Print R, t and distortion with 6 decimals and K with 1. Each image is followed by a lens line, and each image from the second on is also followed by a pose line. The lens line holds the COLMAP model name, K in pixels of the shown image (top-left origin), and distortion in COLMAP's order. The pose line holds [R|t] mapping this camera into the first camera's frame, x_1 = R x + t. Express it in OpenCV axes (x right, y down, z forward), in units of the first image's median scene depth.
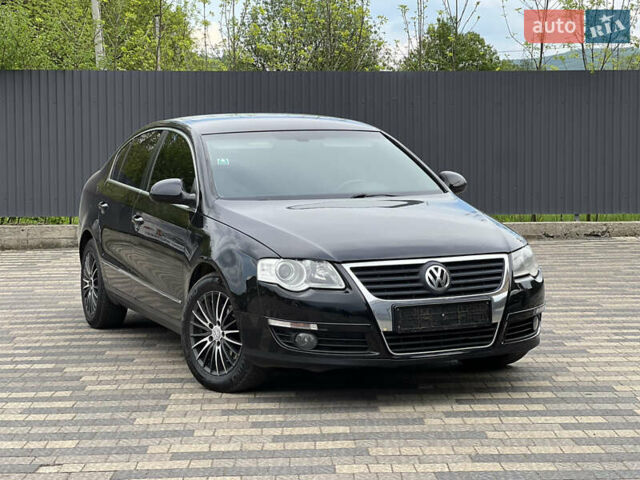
lens RADIAL K [[1415.6, 0, 320.0], [0, 1415.6, 240.0], [0, 0, 1]] dist [0.213306, -0.345351]
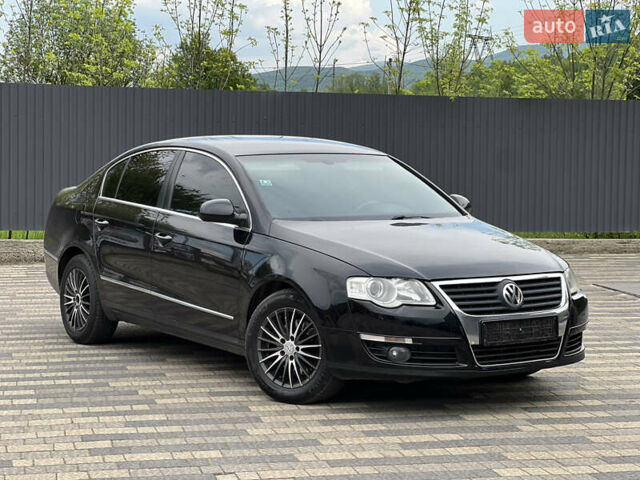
lens RADIAL K [[1415.6, 0, 320.0], [0, 1415.6, 240.0], [0, 0, 1]] dist [0.213306, -0.345351]
pose [[0.979303, 0.006561, 0.202292, -0.271118], [-0.004776, 0.999945, -0.009311, -0.004261], [-0.202342, 0.008152, 0.979281, -0.030211]]
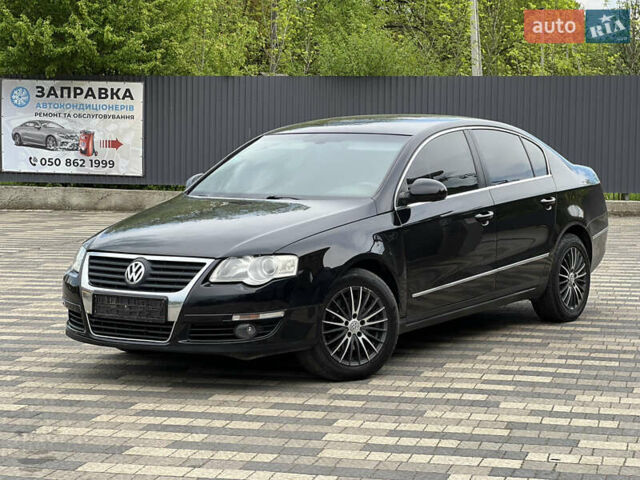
lens RADIAL K [[1444.5, 0, 320.0], [0, 1444.5, 240.0], [0, 0, 1]] dist [0.185447, 0.073683]
pose [[0.527147, 0.079755, -0.846023, 1.067472], [-0.072694, 0.996169, 0.048614, -0.061368], [0.846659, 0.035874, 0.530925, 0.507554]]
